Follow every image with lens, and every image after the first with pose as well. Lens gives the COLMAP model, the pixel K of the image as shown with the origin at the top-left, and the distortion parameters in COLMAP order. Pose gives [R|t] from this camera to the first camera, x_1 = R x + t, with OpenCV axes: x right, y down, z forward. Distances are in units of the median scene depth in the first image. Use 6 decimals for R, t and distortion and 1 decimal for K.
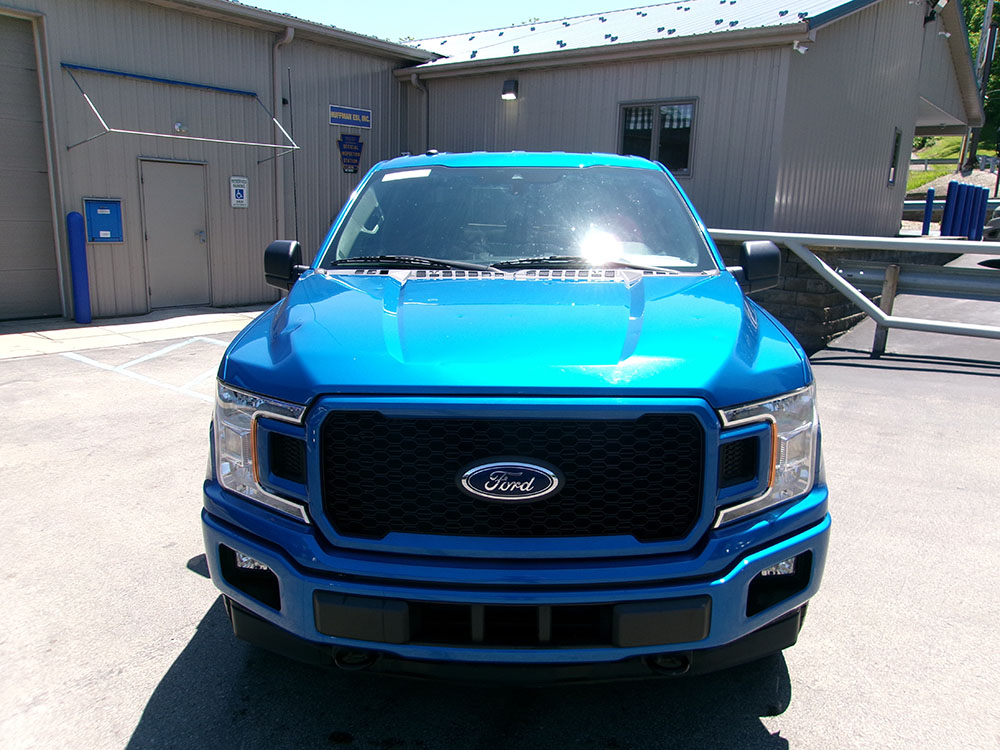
lens RADIAL K [[759.4, 0, 499.9], [0, 759.4, 373.5], [0, 0, 1]] dist [-0.009155, 0.014990]
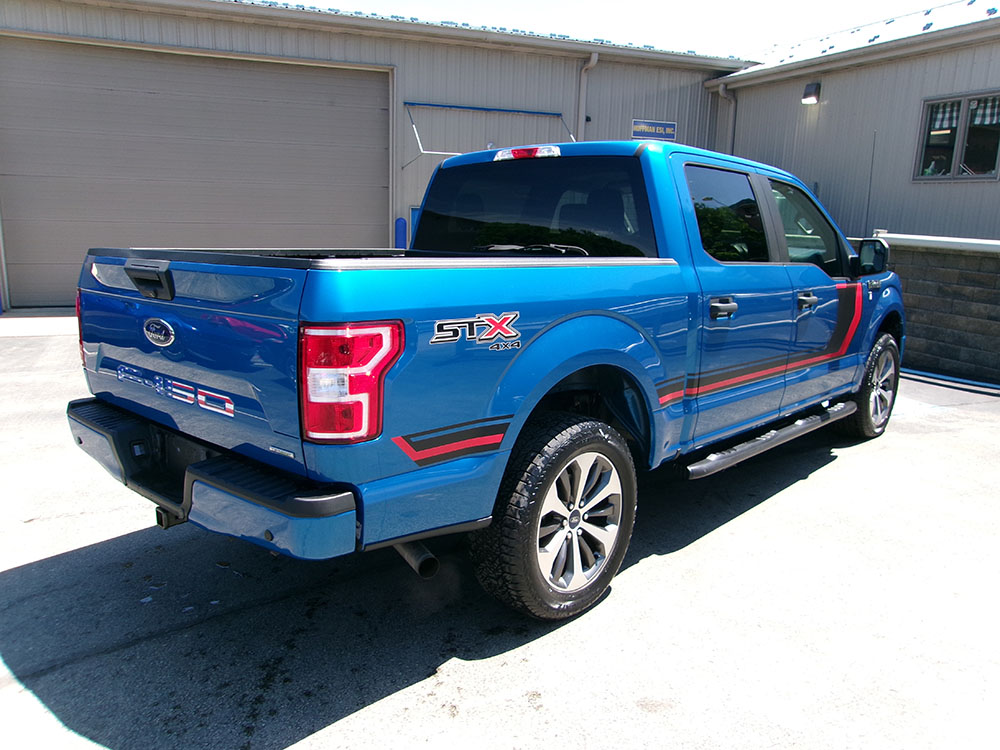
lens RADIAL K [[759.4, 0, 493.3], [0, 759.4, 376.0], [0, 0, 1]] dist [-0.009155, 0.014990]
pose [[0.856008, 0.110994, -0.504907, 0.197456], [-0.116410, 0.992981, 0.020930, 0.006529], [0.503686, 0.040860, 0.862920, -0.011641]]
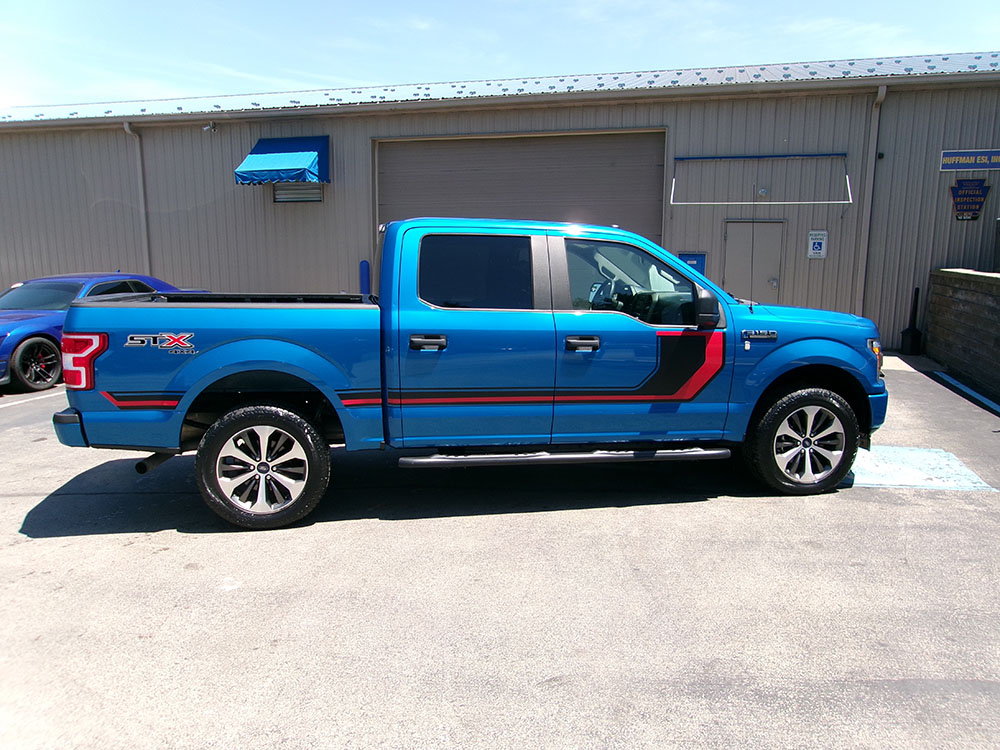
lens RADIAL K [[759.4, 0, 507.0], [0, 759.4, 377.4], [0, 0, 1]] dist [-0.009155, 0.014990]
pose [[0.394869, 0.140109, -0.907991, 0.489899], [-0.187081, 0.979859, 0.069841, -0.040162], [0.899488, 0.142290, 0.413127, 0.157236]]
